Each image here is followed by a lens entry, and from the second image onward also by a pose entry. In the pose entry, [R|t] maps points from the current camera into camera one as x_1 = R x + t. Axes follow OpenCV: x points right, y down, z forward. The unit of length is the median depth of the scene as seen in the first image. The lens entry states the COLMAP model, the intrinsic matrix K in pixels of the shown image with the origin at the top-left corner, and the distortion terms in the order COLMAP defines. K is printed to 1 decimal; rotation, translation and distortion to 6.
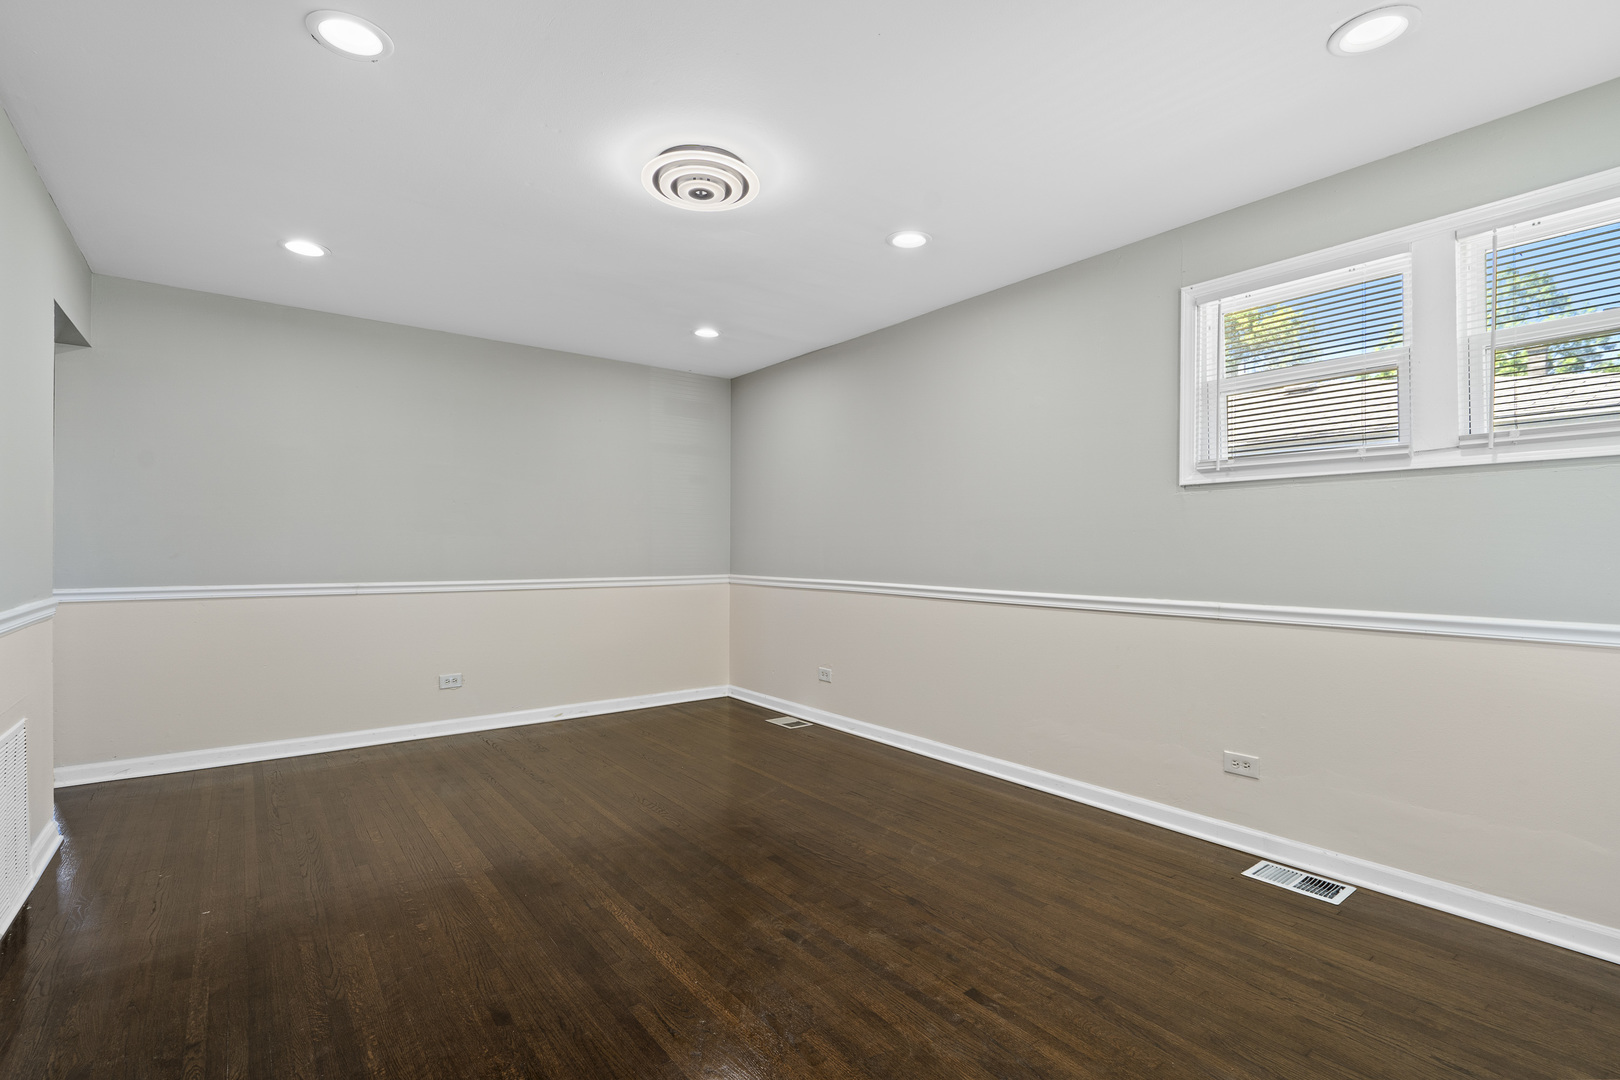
lens RADIAL K [[752.2, 0, 807.5], [0, 752.2, 544.3], [0, 0, 1]] dist [-0.001663, 0.000391]
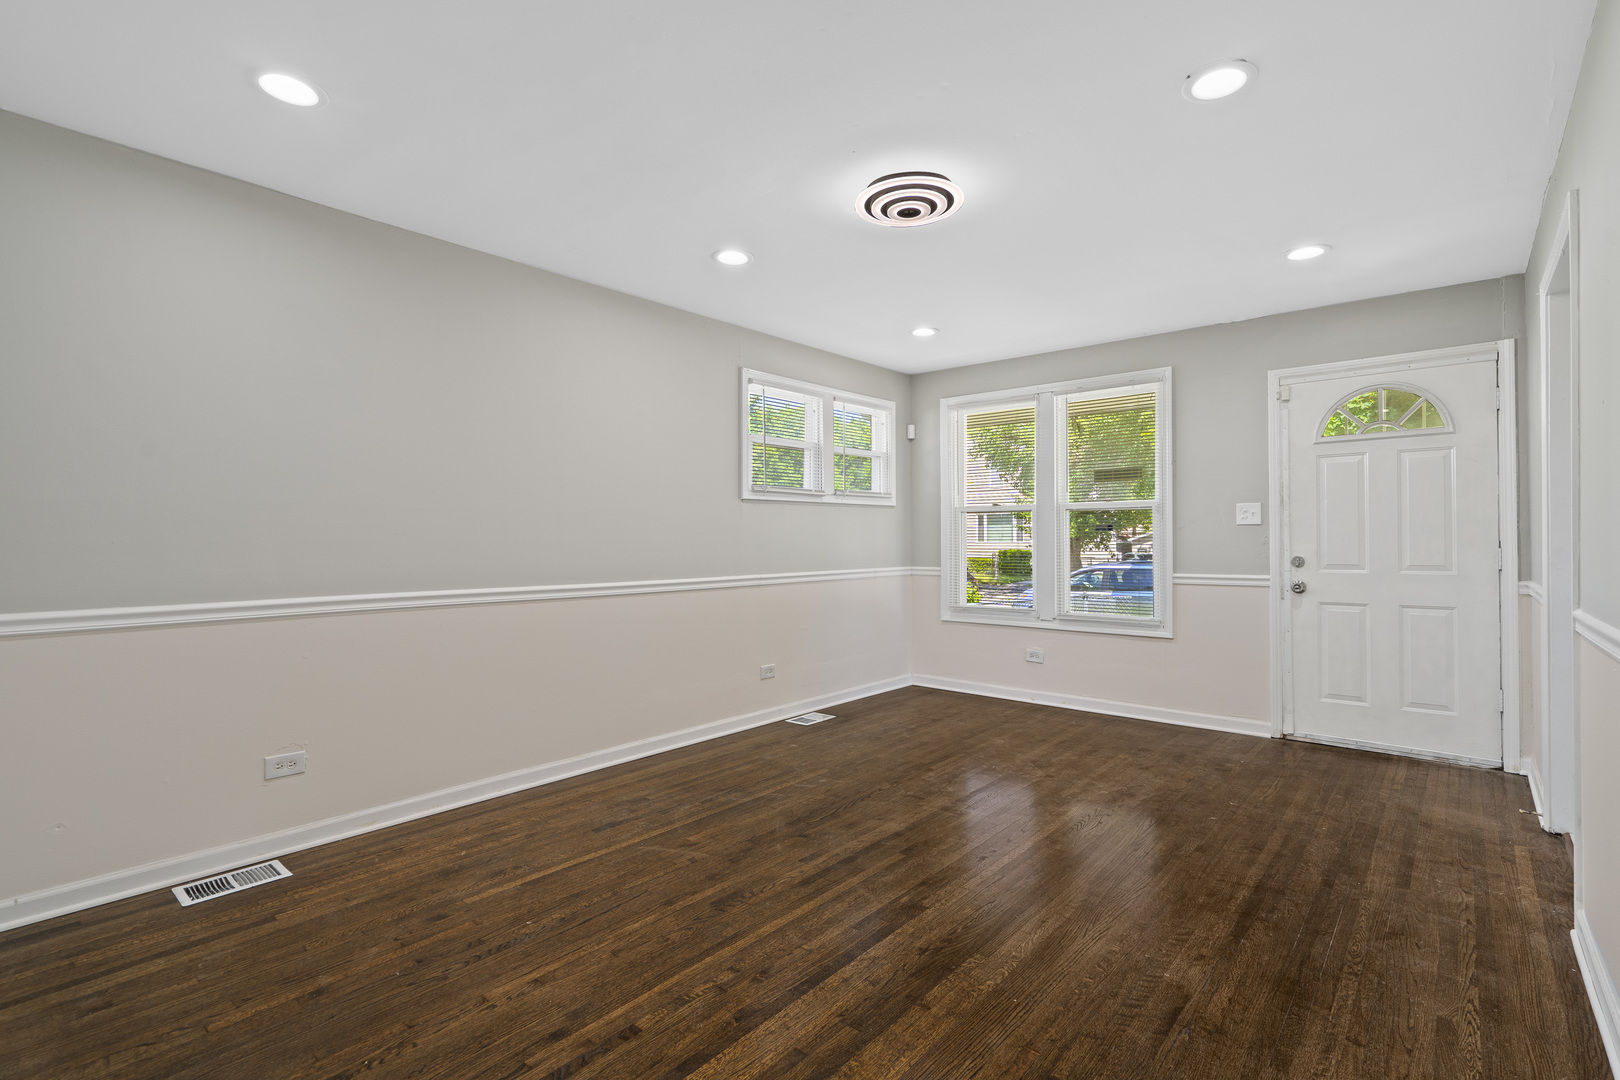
lens RADIAL K [[752.2, 0, 818.1], [0, 752.2, 551.7], [0, 0, 1]] dist [-0.001663, 0.000391]
pose [[-0.188865, -0.038920, 0.981232, -1.024618], [-0.009787, 0.999239, 0.037751, -0.033419], [-0.981954, -0.002474, -0.189102, 1.150619]]
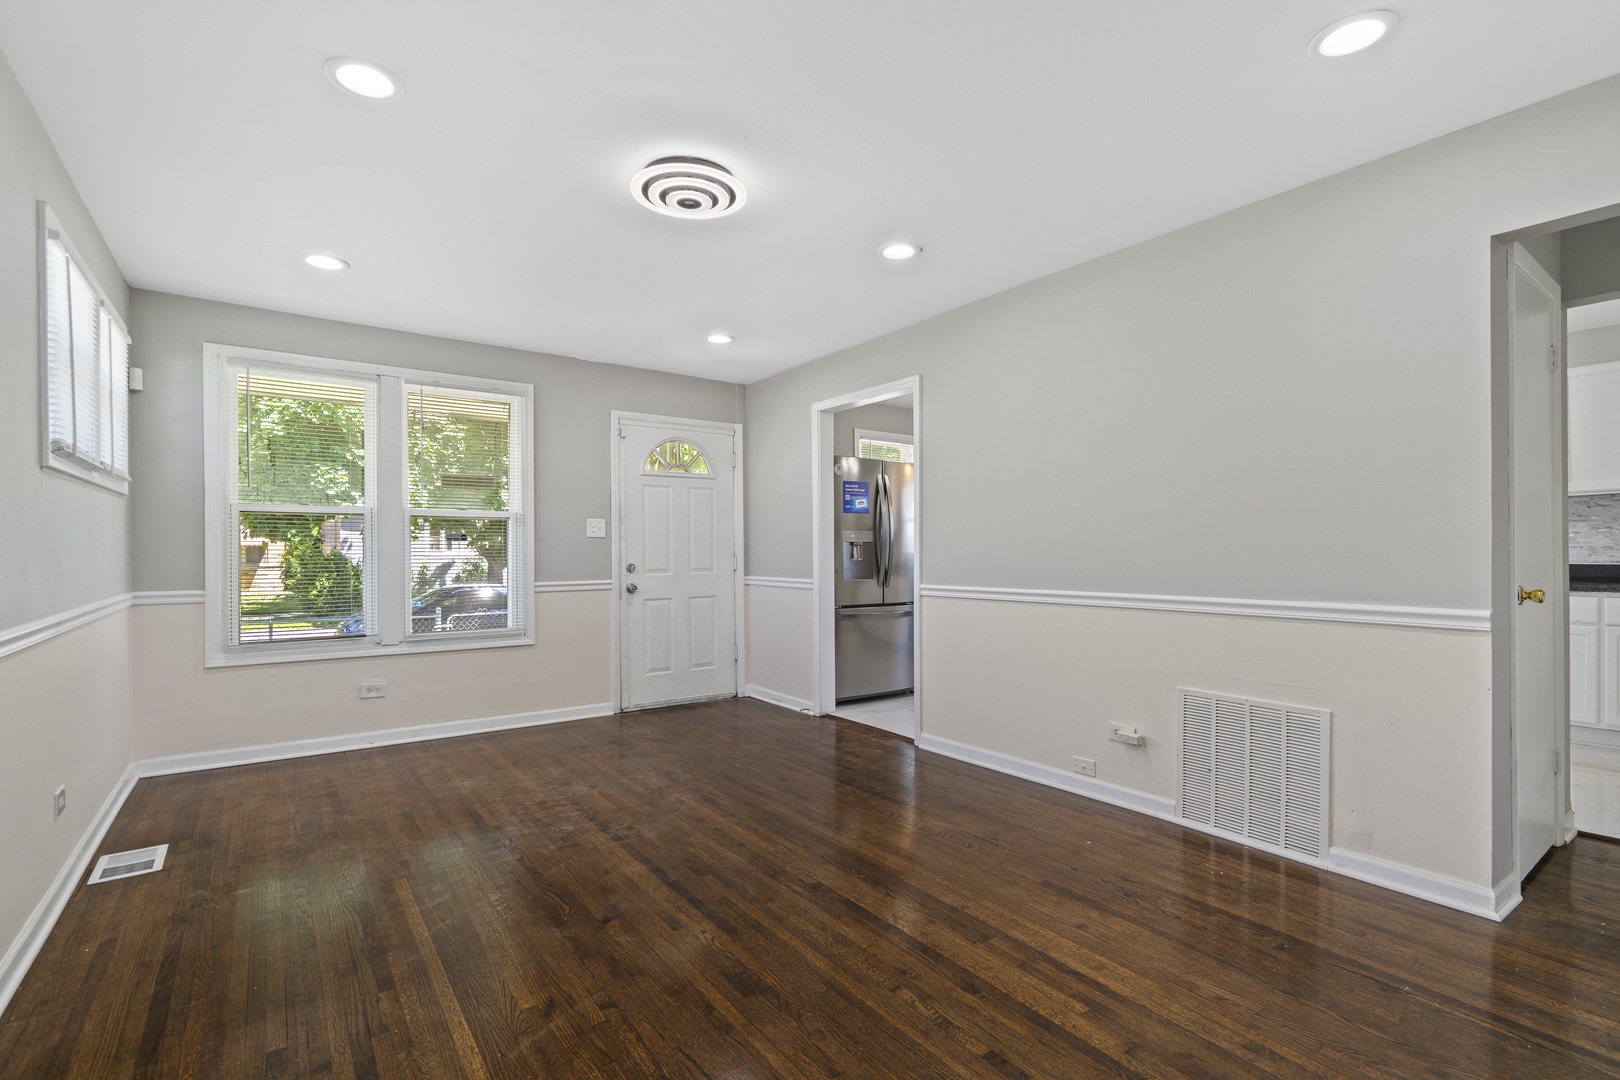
lens RADIAL K [[752.2, 0, 821.7], [0, 752.2, 563.1], [0, 0, 1]] dist [-0.001663, 0.000391]
pose [[-0.999227, -0.022925, 0.031948, -0.305617], [-0.022651, 0.999704, 0.008927, -0.007160], [-0.032143, 0.008197, -0.999450, 1.754952]]
